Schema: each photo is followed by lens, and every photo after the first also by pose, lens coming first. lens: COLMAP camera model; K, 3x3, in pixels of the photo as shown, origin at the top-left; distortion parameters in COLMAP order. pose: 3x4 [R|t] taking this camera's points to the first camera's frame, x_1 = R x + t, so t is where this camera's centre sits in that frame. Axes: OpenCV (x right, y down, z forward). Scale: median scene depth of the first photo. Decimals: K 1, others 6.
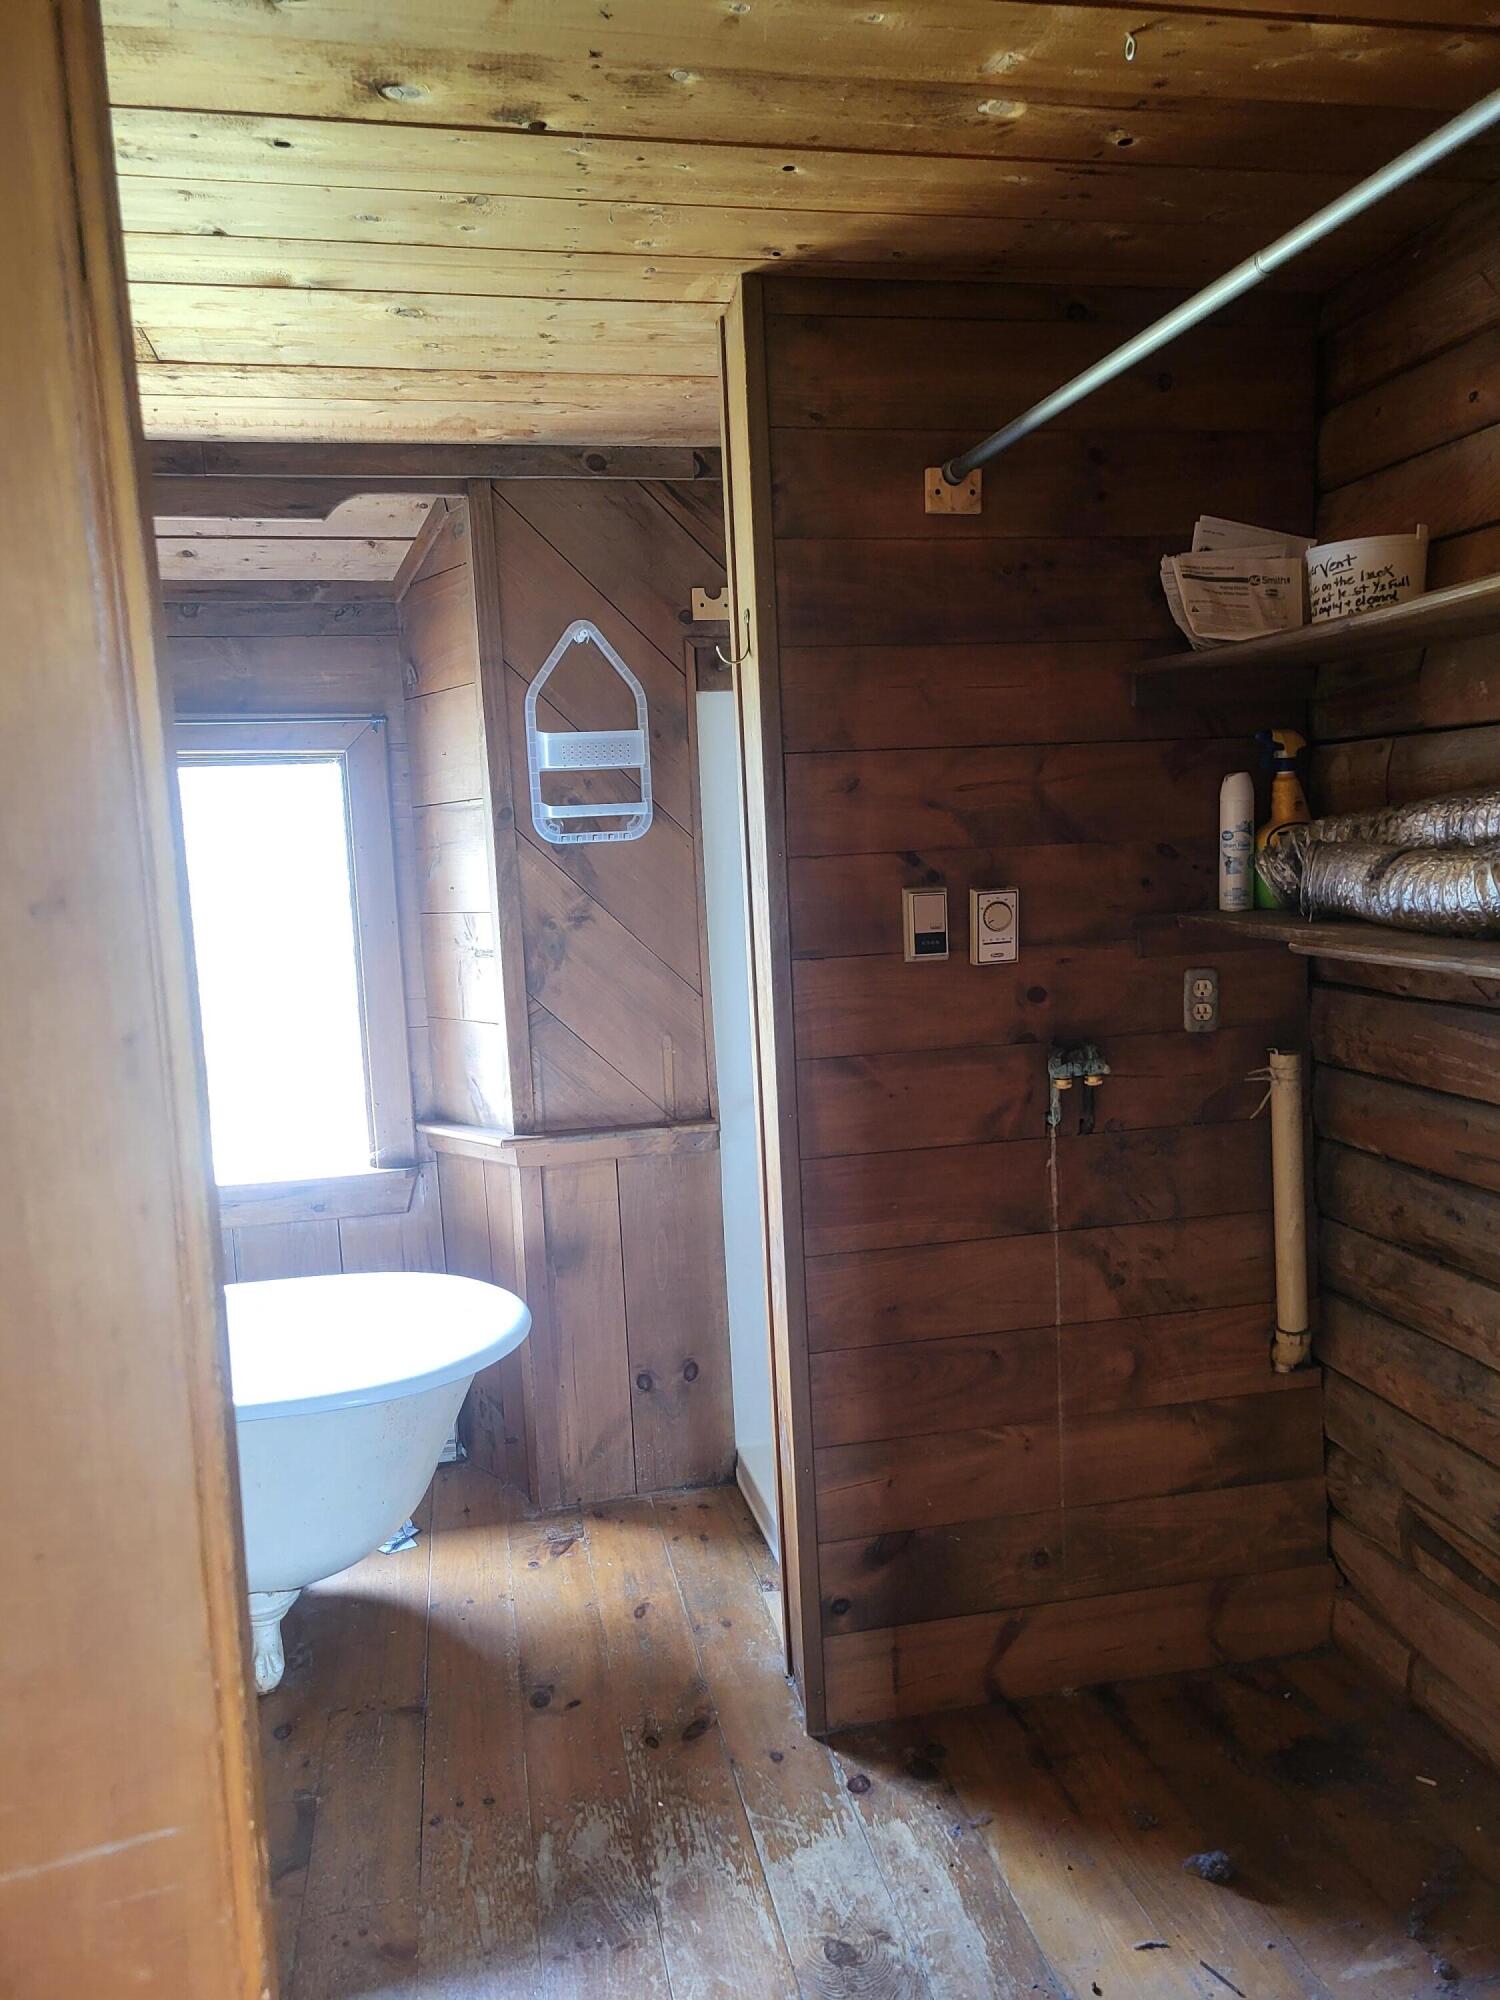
lens RADIAL K [[1513.8, 0, 753.0], [0, 1513.8, 1006.1], [0, 0, 1]] dist [0.063715, -0.044747]
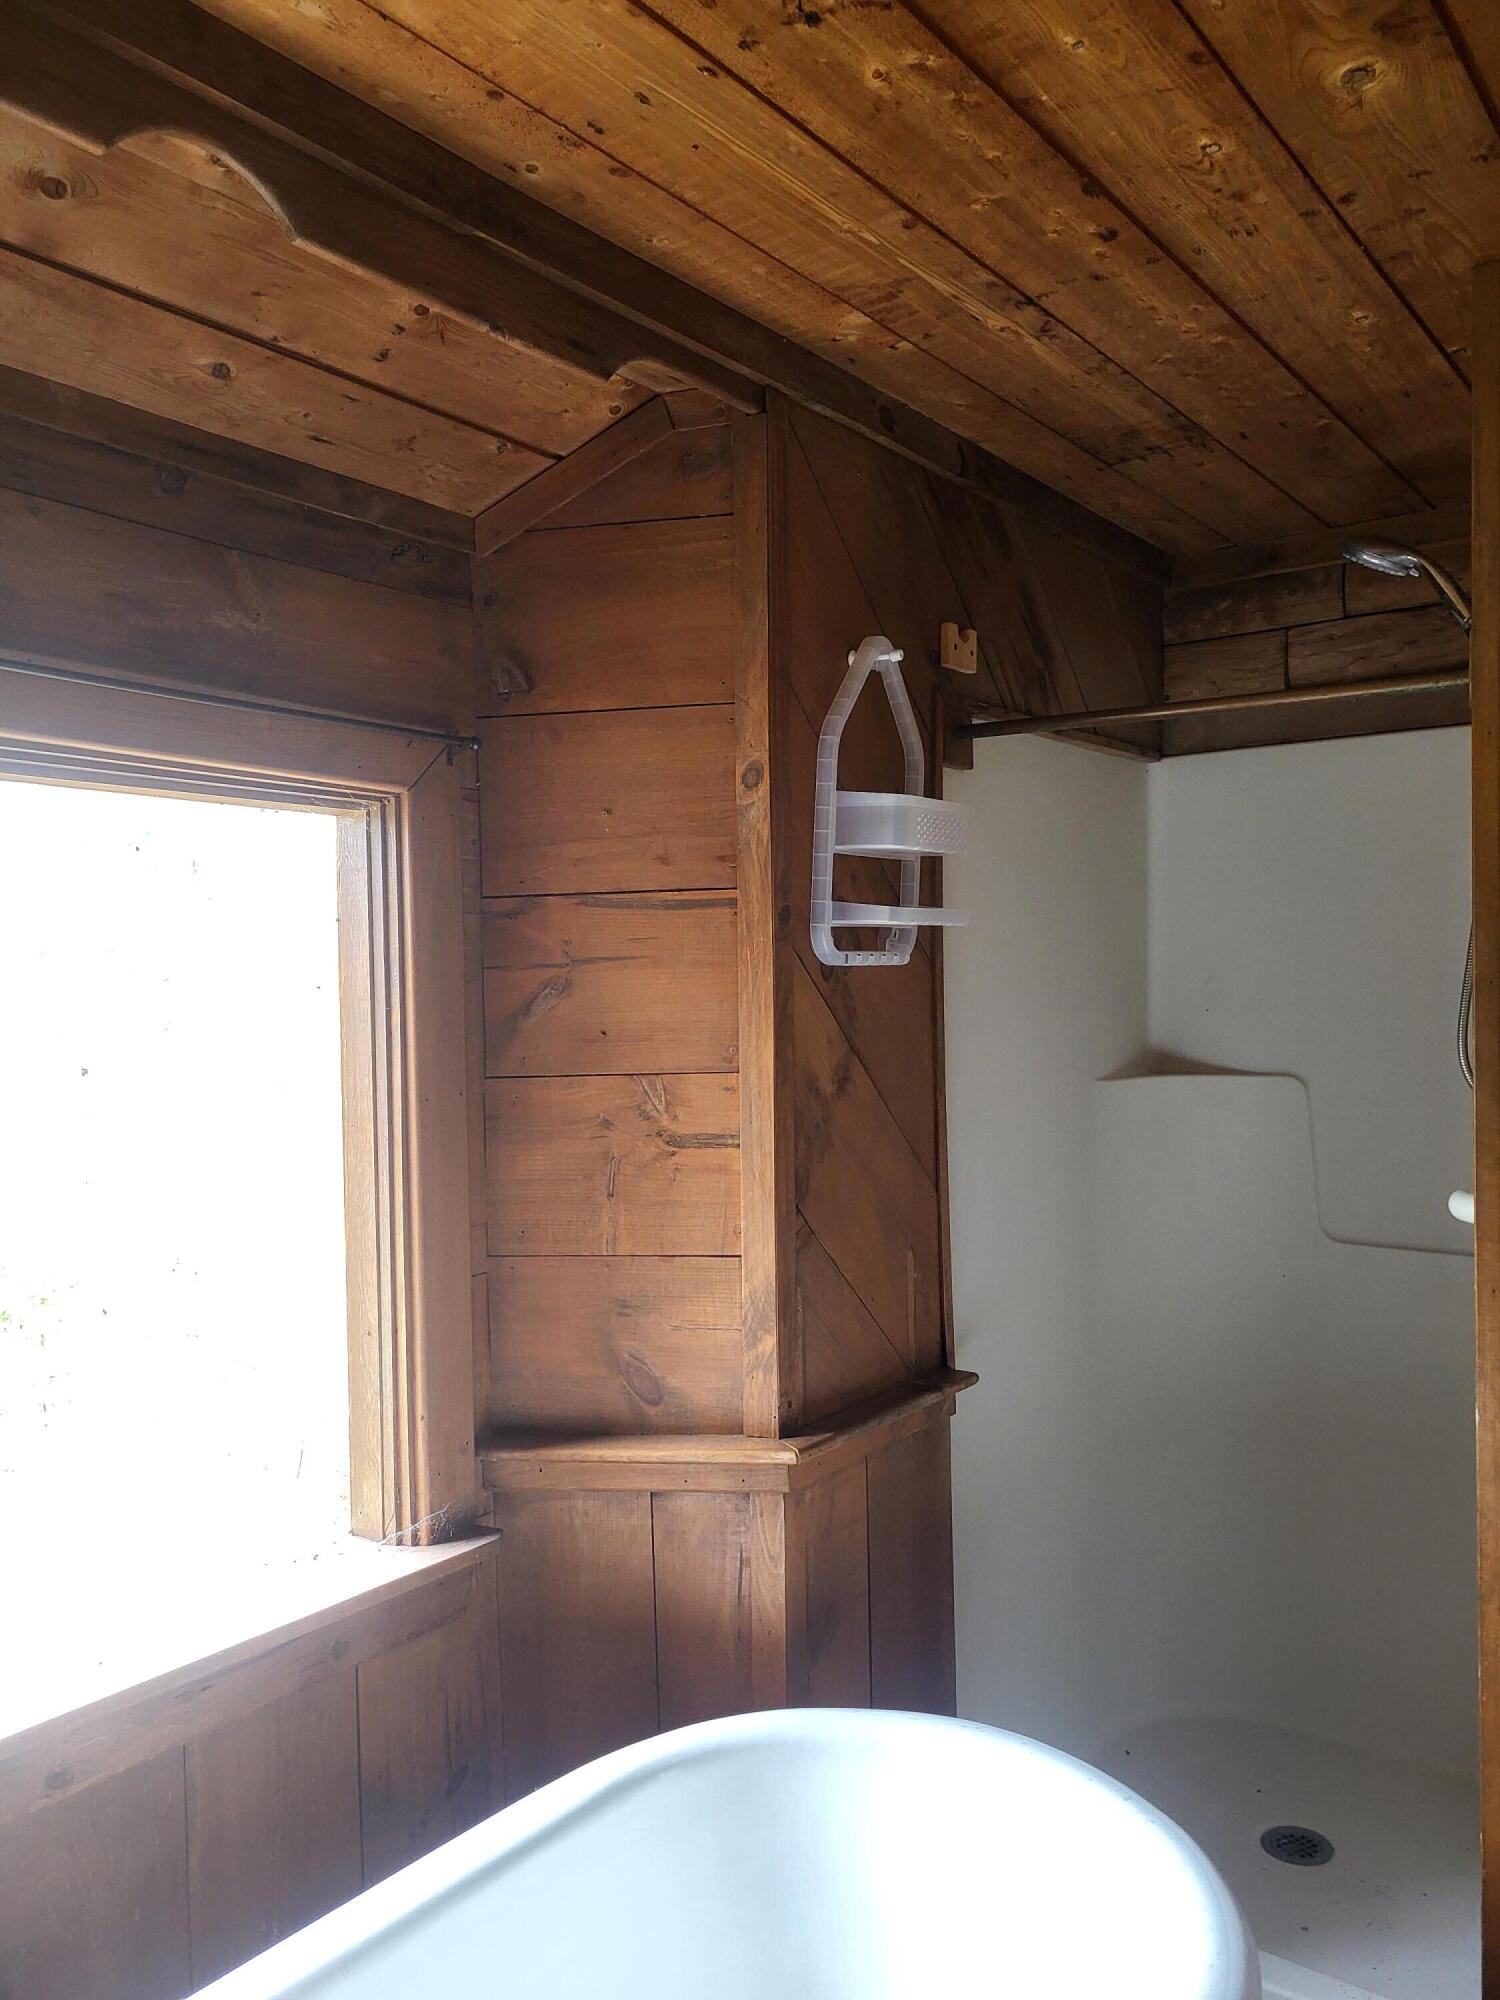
lens RADIAL K [[1513.8, 0, 752.0], [0, 1513.8, 992.1], [0, 0, 1]] dist [0.063715, -0.044747]
pose [[0.750058, 0.025190, 0.660892, -0.574757], [0.048864, 0.994433, -0.093359, -0.037010], [-0.659565, 0.102319, 0.744651, 0.537501]]
